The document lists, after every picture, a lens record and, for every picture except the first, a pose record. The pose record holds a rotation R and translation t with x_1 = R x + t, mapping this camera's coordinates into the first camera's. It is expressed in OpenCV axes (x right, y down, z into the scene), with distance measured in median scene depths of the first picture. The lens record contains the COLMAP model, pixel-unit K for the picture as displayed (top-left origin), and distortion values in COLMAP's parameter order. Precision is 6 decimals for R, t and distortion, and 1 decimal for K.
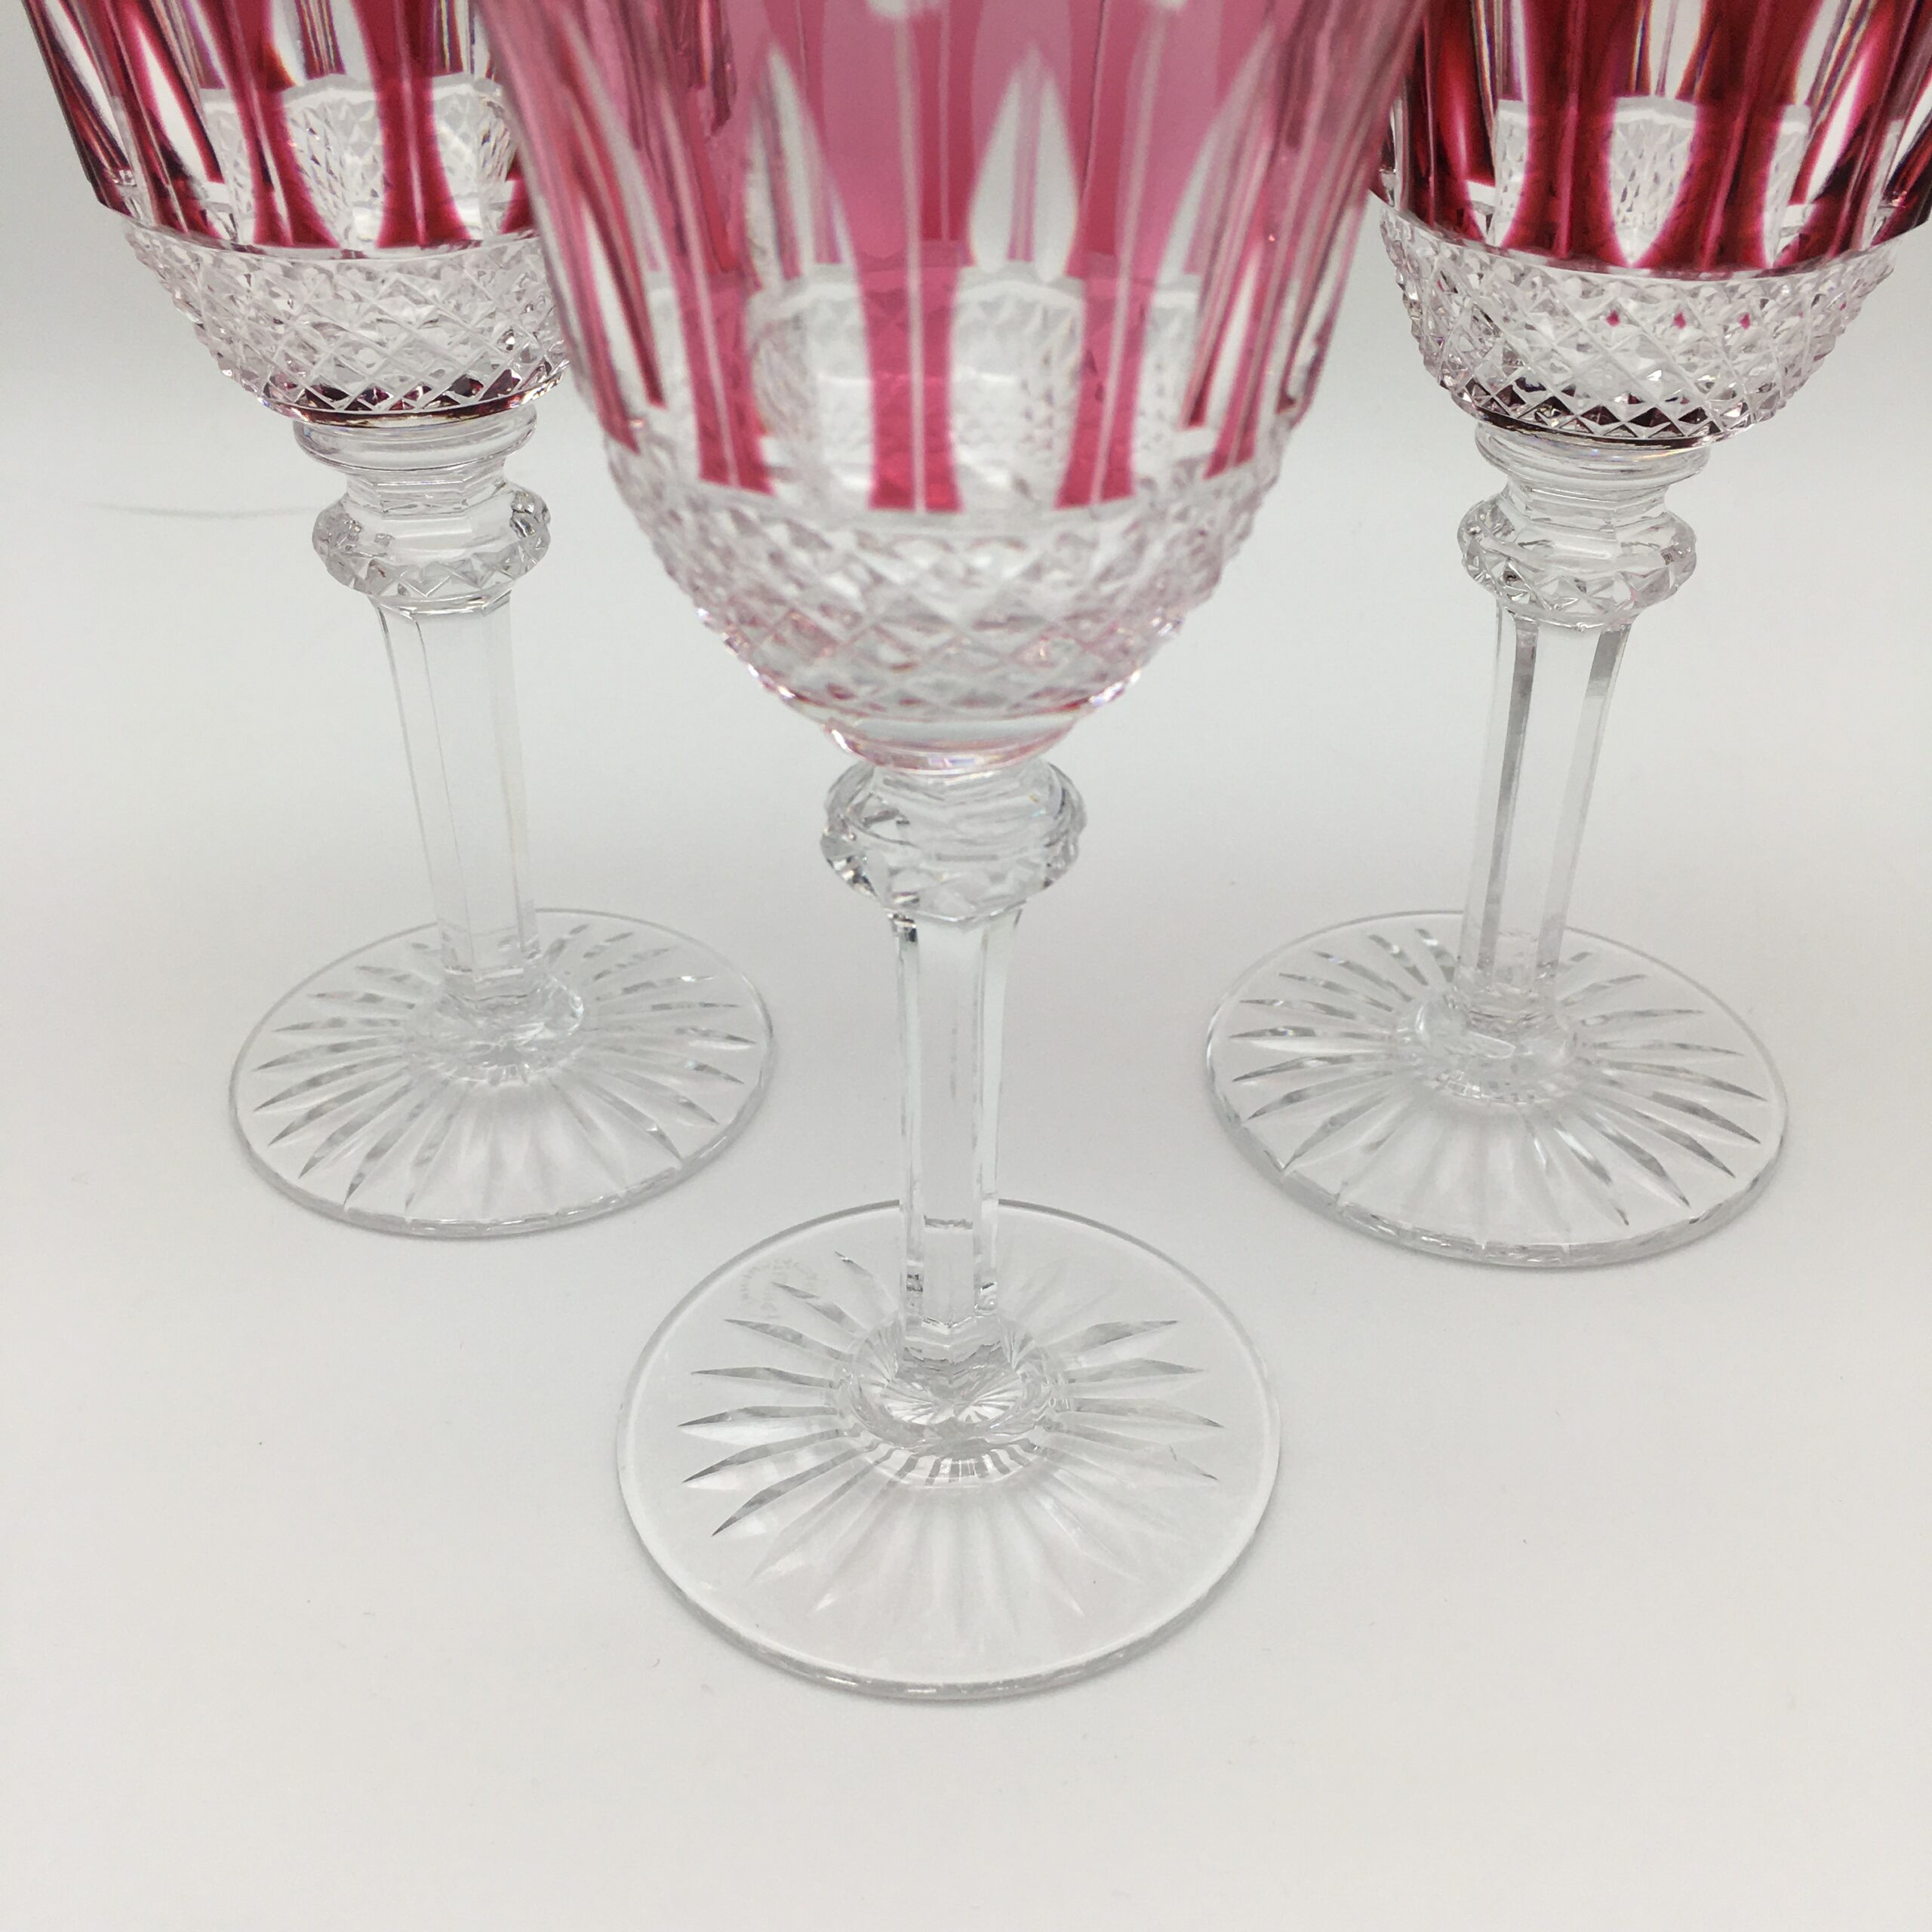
lens RADIAL K [[2185.0, 0, 1040.7], [0, 2185.0, 965.5], [0, 0, 1]] dist [-0.065568, -0.008602]
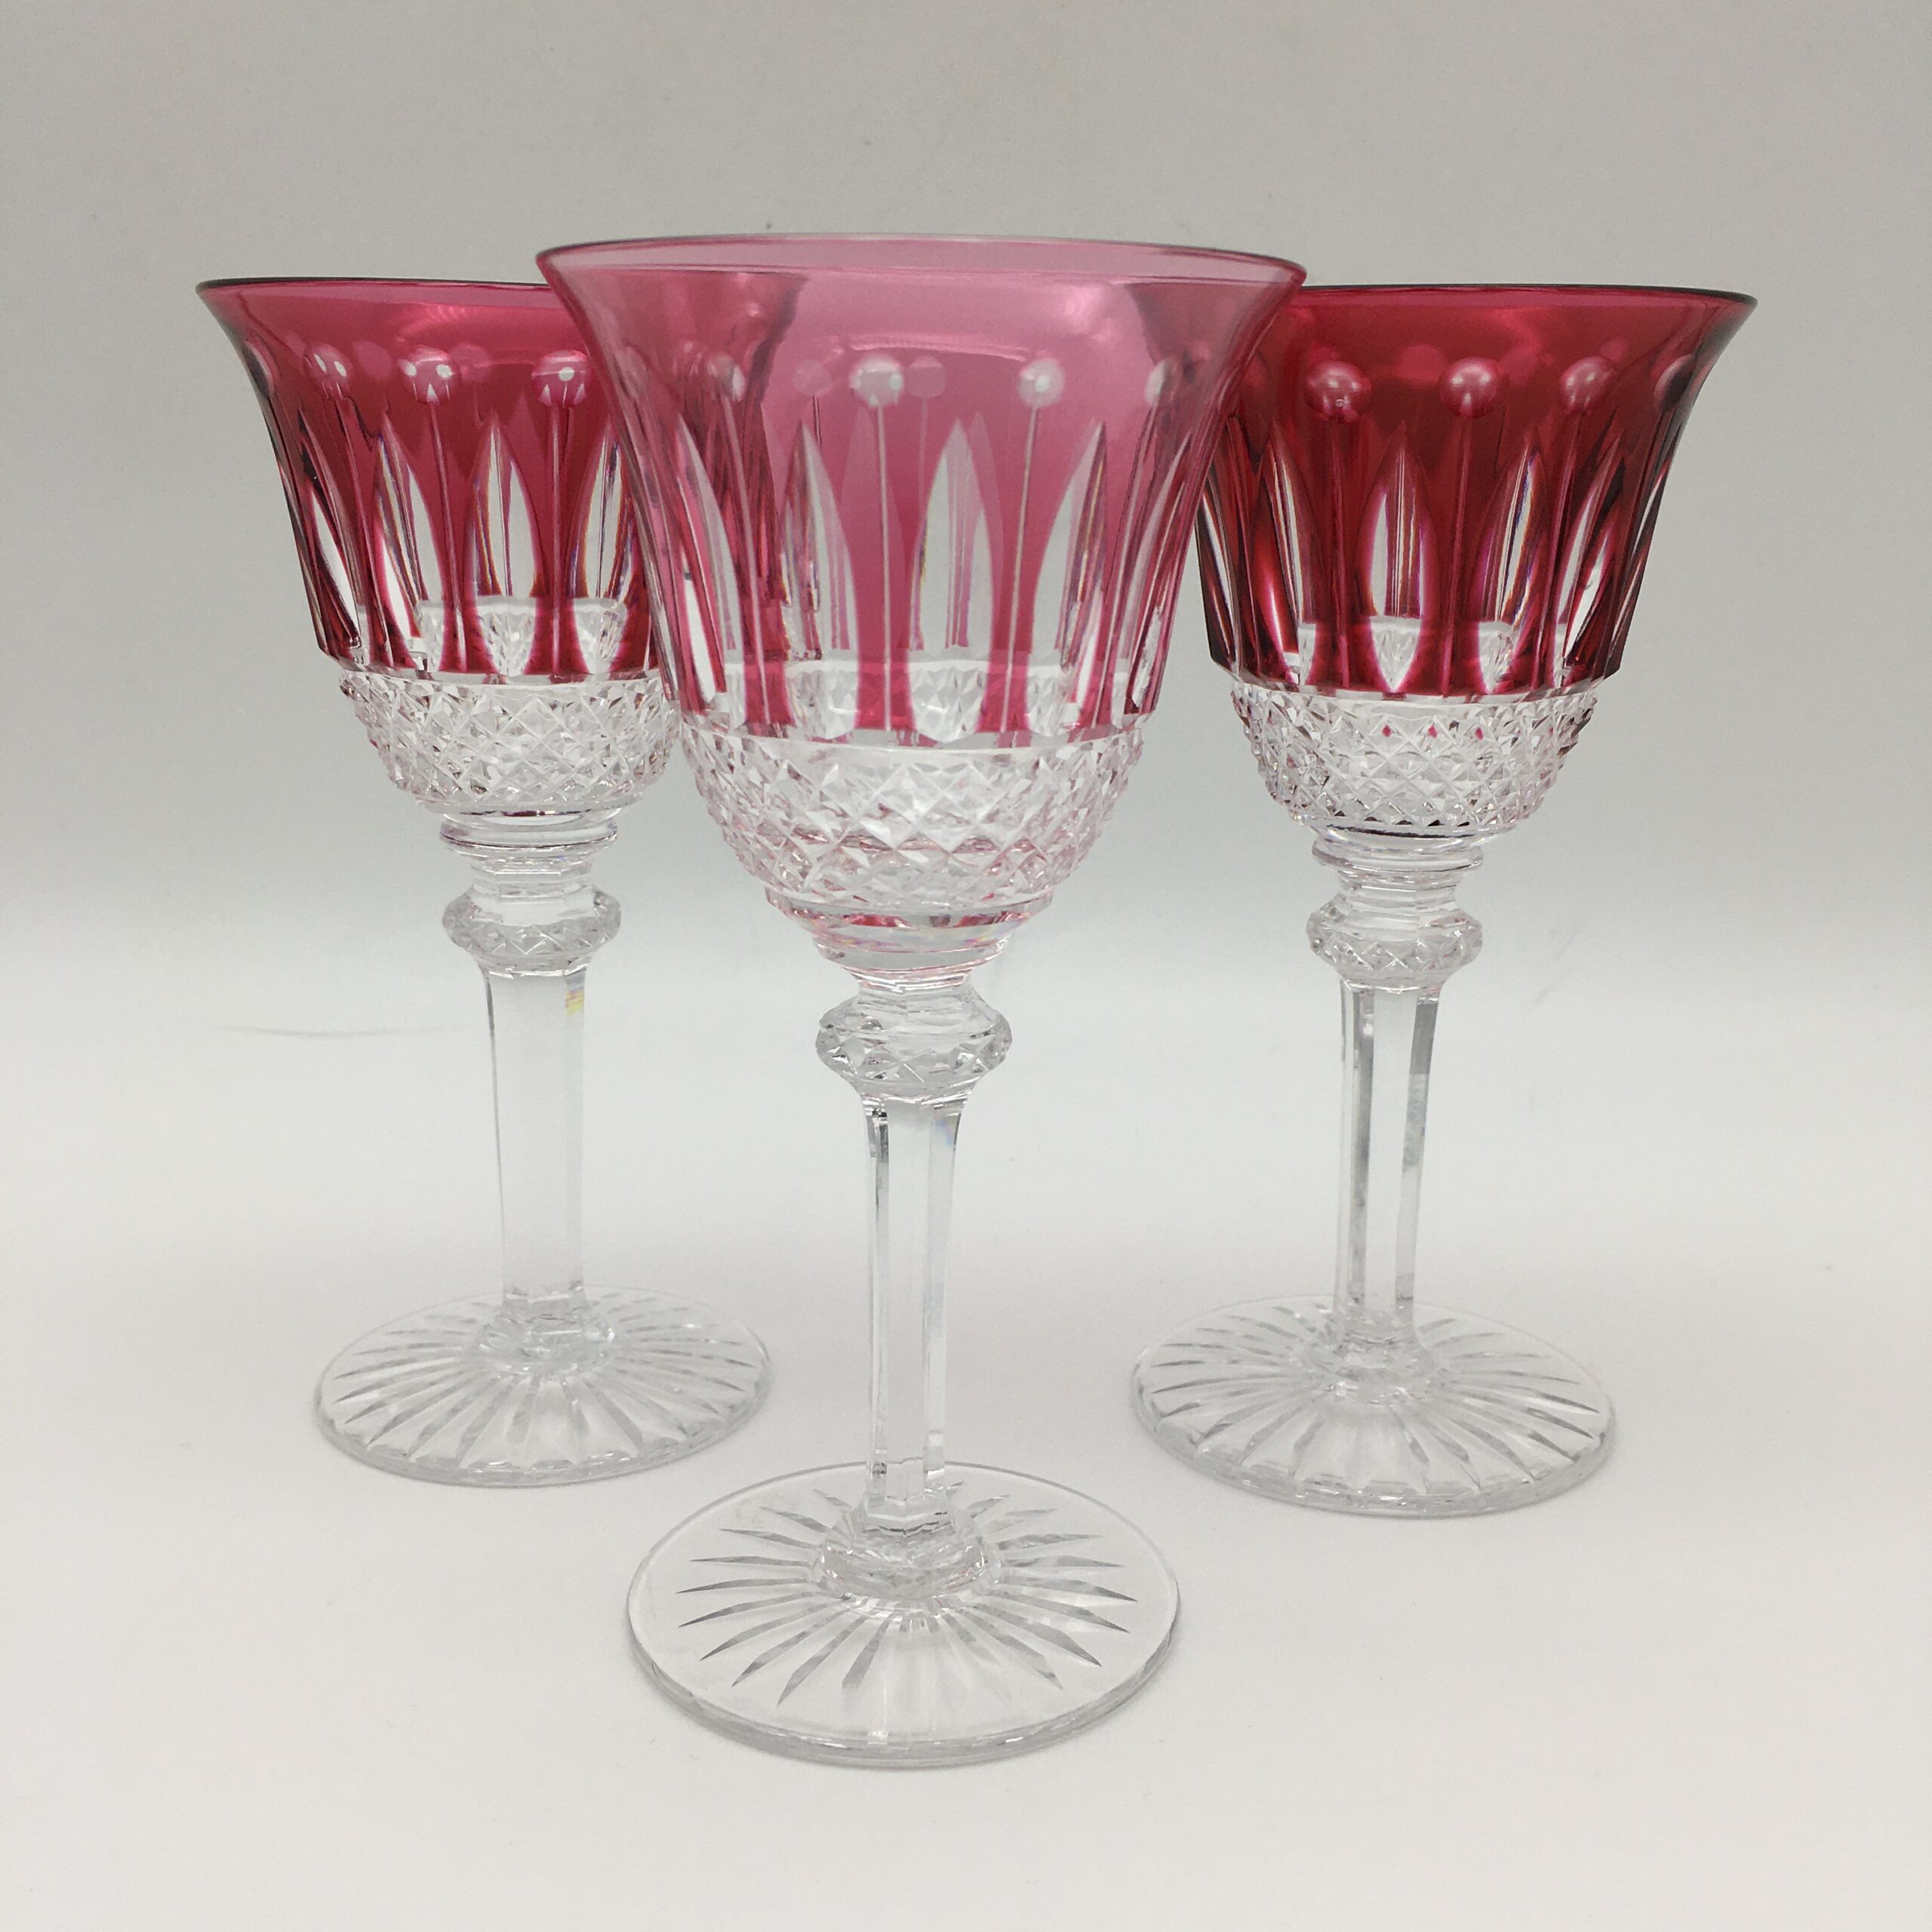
lens RADIAL K [[2185.0, 0, 1040.7], [0, 2185.0, 965.5], [0, 0, 1]] dist [-0.065568, -0.008602]
pose [[0.999997, 0.001768, 0.001649, 0.036546], [-0.001068, 0.934857, -0.355023, 0.356548], [-0.002169, 0.355020, 0.934856, -0.289919]]
